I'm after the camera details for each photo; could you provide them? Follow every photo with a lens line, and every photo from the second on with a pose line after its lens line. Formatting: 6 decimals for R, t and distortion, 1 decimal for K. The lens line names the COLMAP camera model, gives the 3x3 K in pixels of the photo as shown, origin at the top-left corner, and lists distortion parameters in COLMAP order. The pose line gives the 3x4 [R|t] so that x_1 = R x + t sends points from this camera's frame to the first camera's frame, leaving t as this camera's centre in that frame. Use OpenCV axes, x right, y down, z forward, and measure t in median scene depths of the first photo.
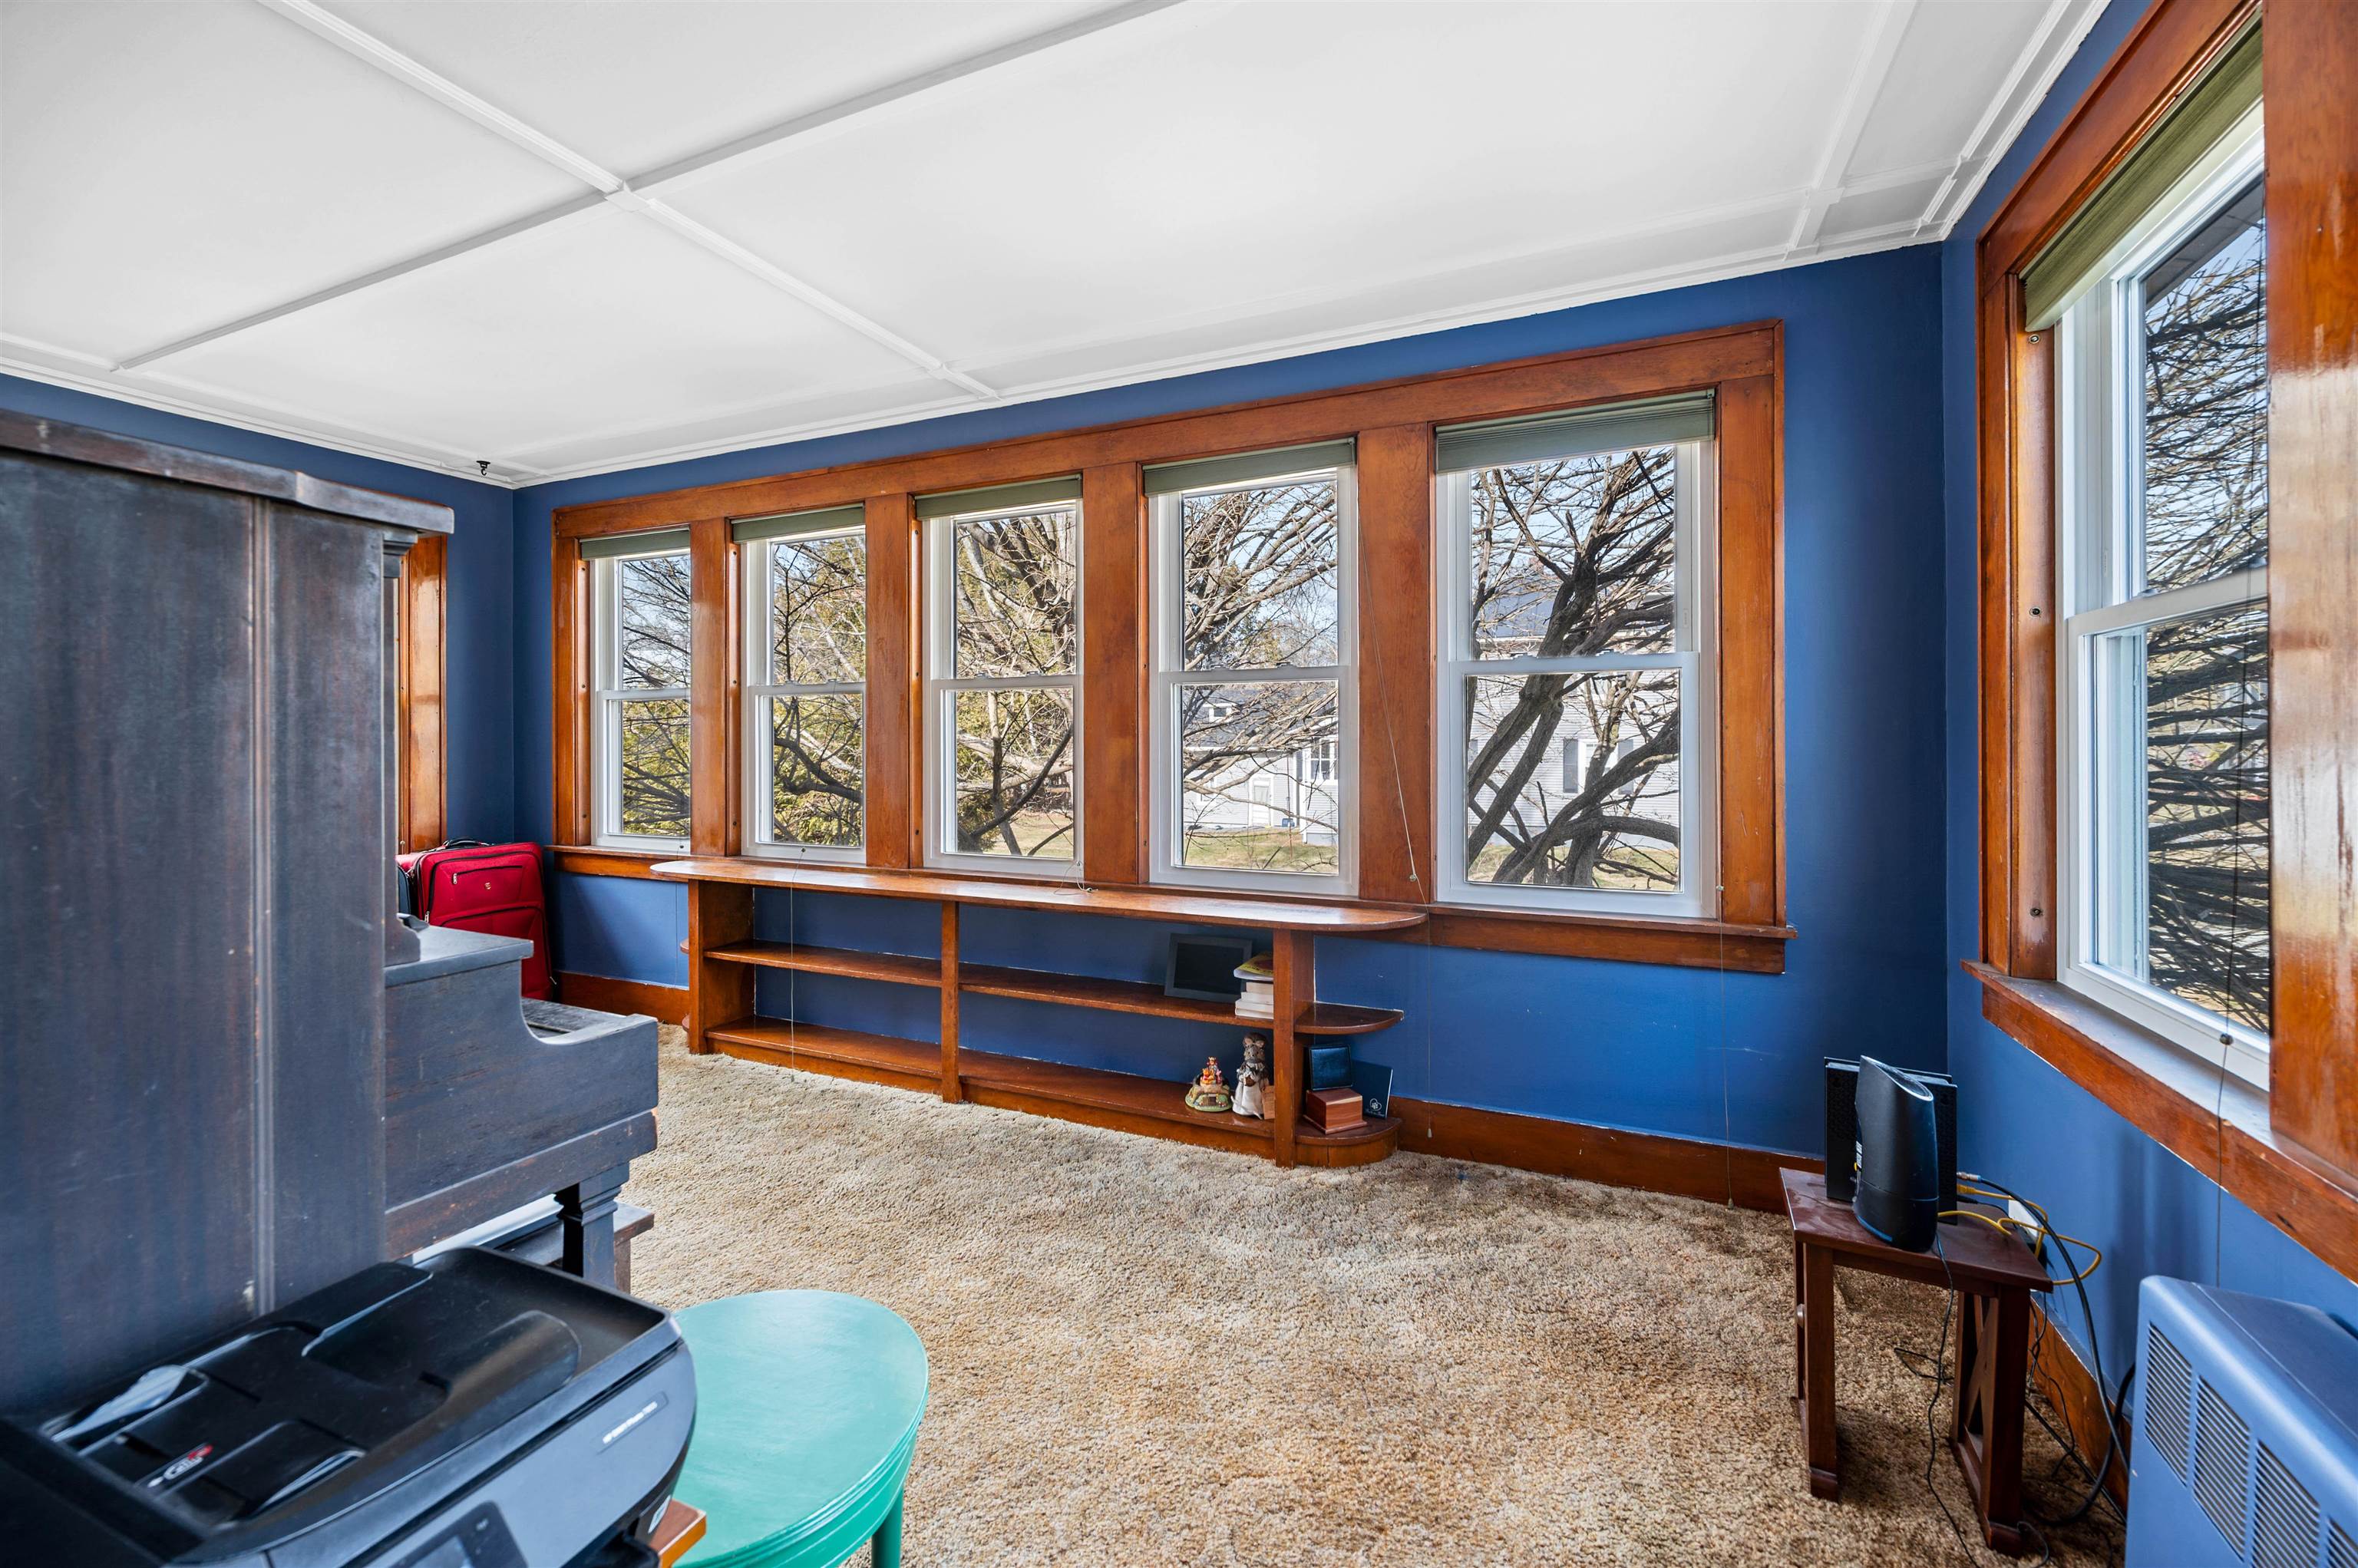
lens RADIAL K [[947.9, 0, 1176.0], [0, 947.9, 740.2], [0, 0, 1]] dist [0.001955, 0.000069]
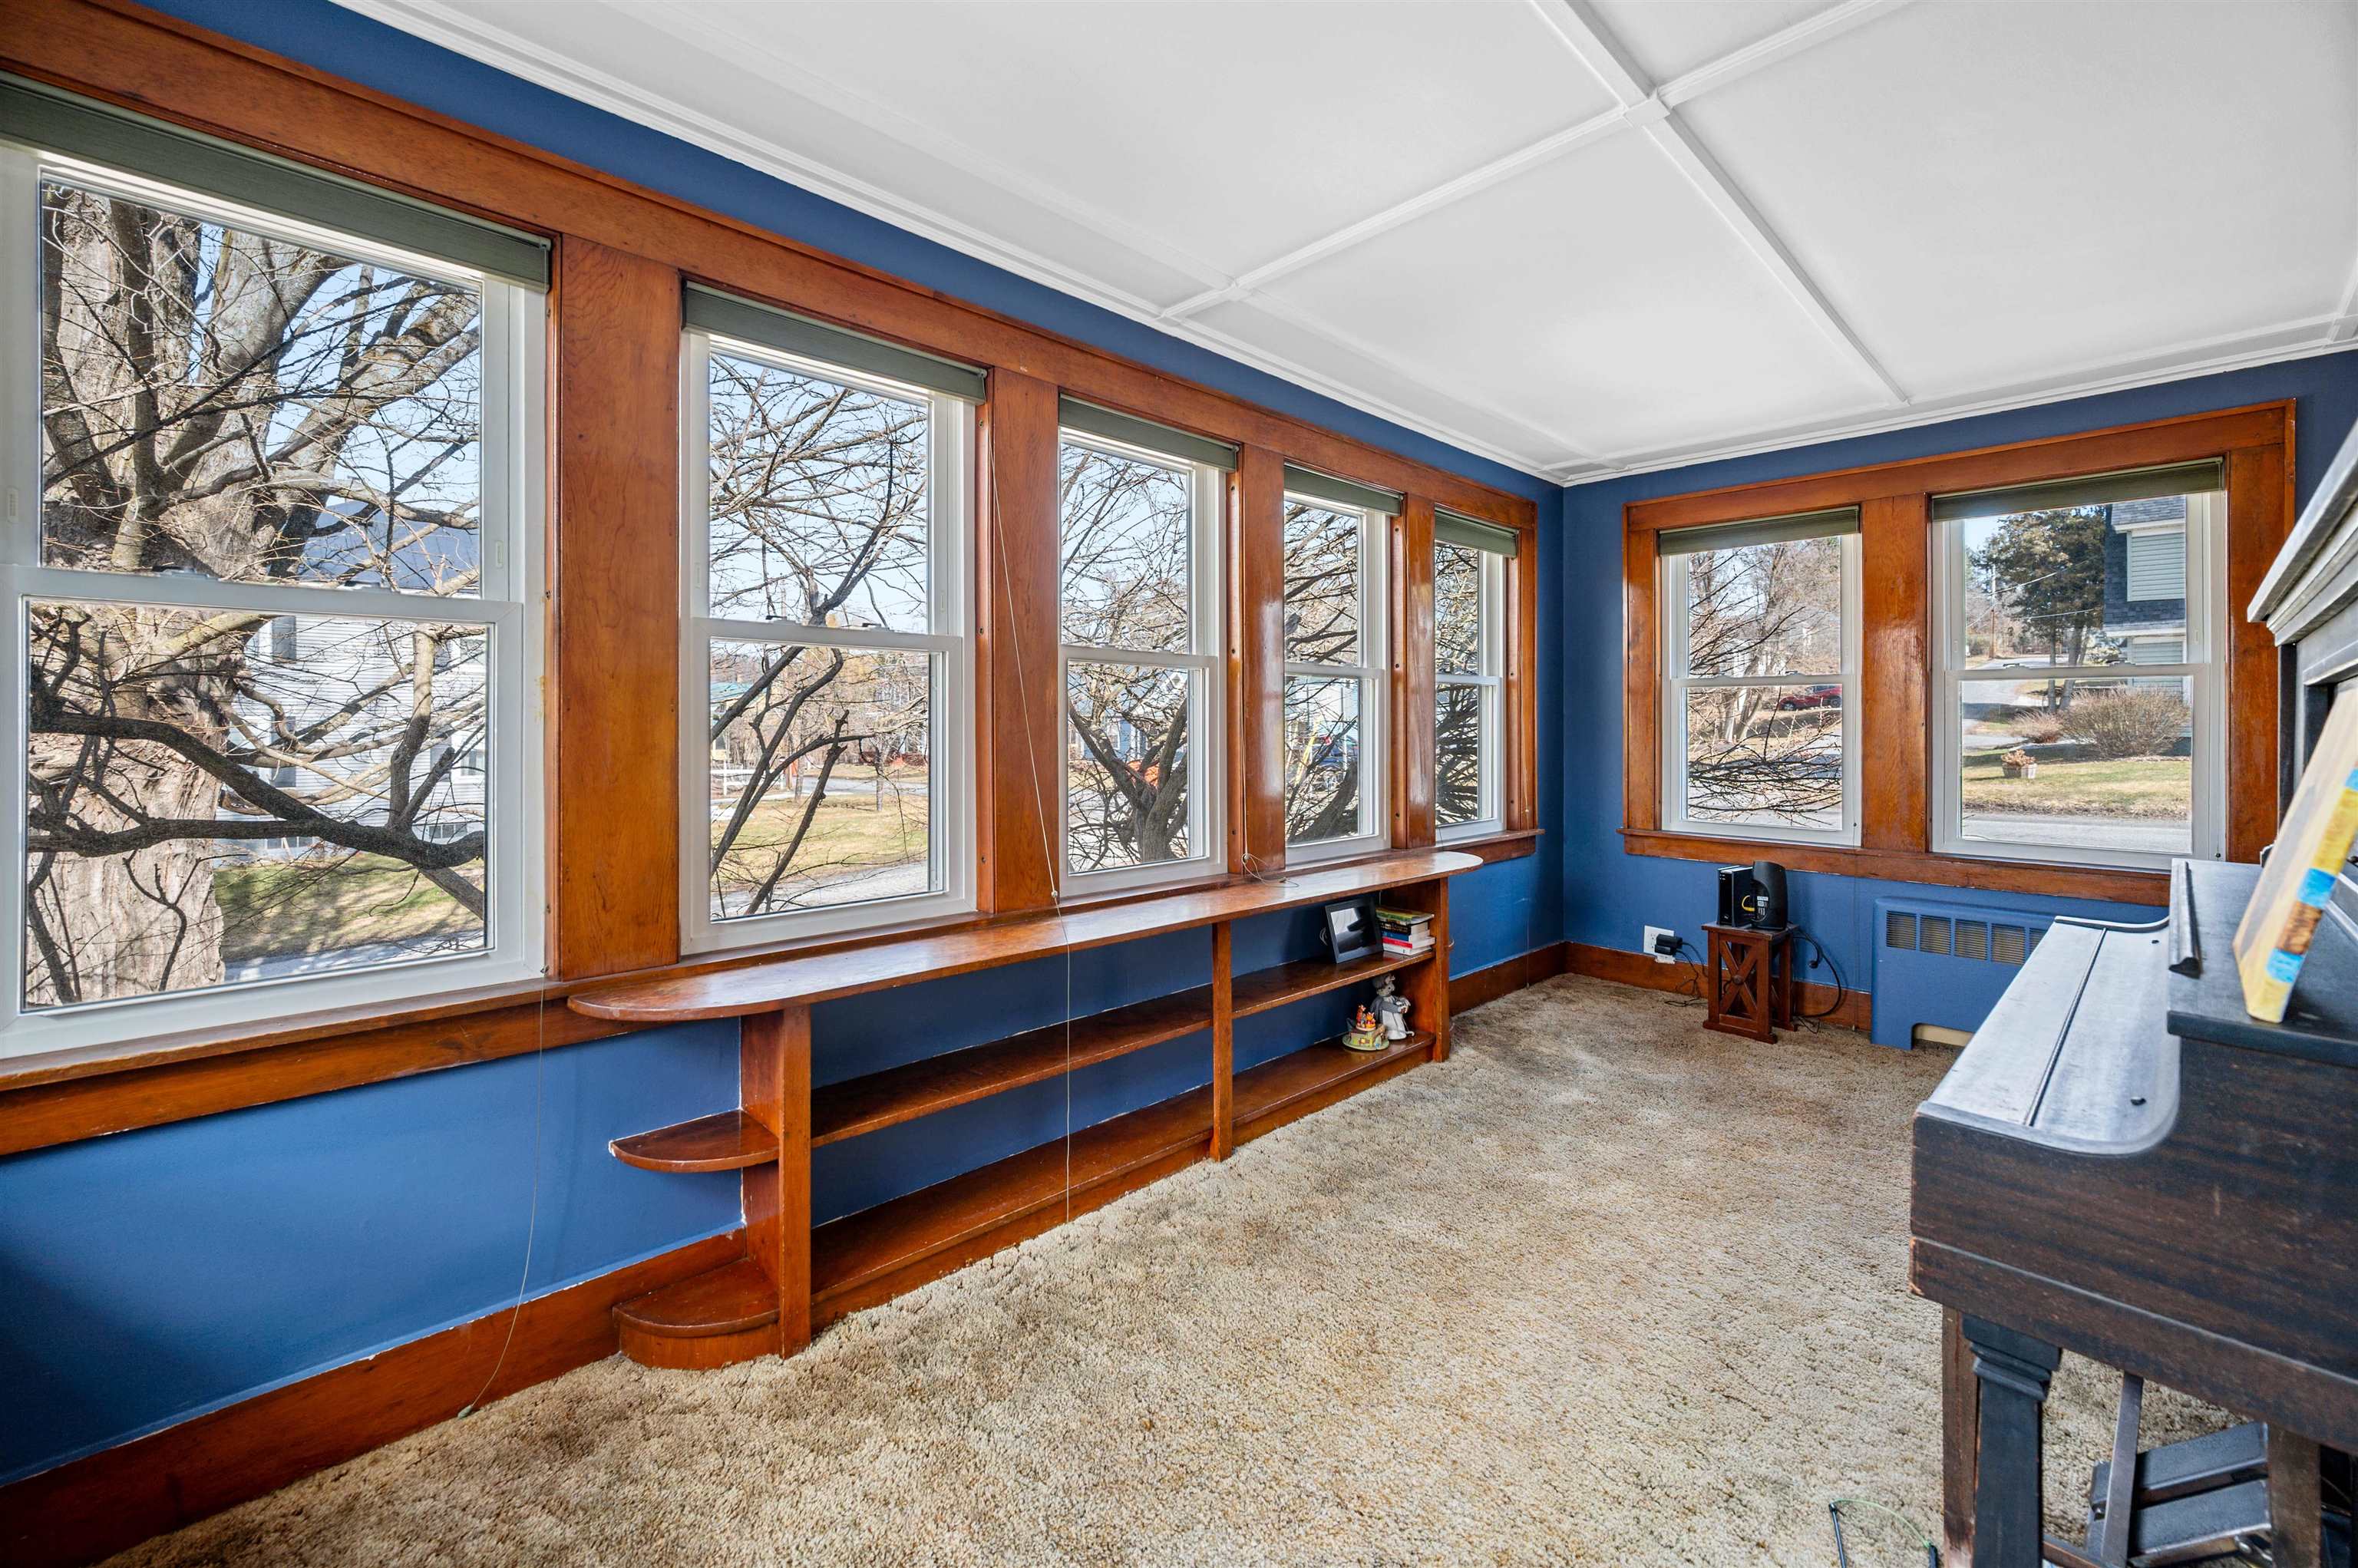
lens RADIAL K [[947.9, 0, 1176.0], [0, 947.9, 740.2], [0, 0, 1]] dist [0.001955, 0.000069]
pose [[0.376516, -0.013147, 0.926317, -1.115164], [-0.009077, 0.999799, 0.017879, -0.007949], [-0.926366, -0.015140, 0.376321, 0.782302]]
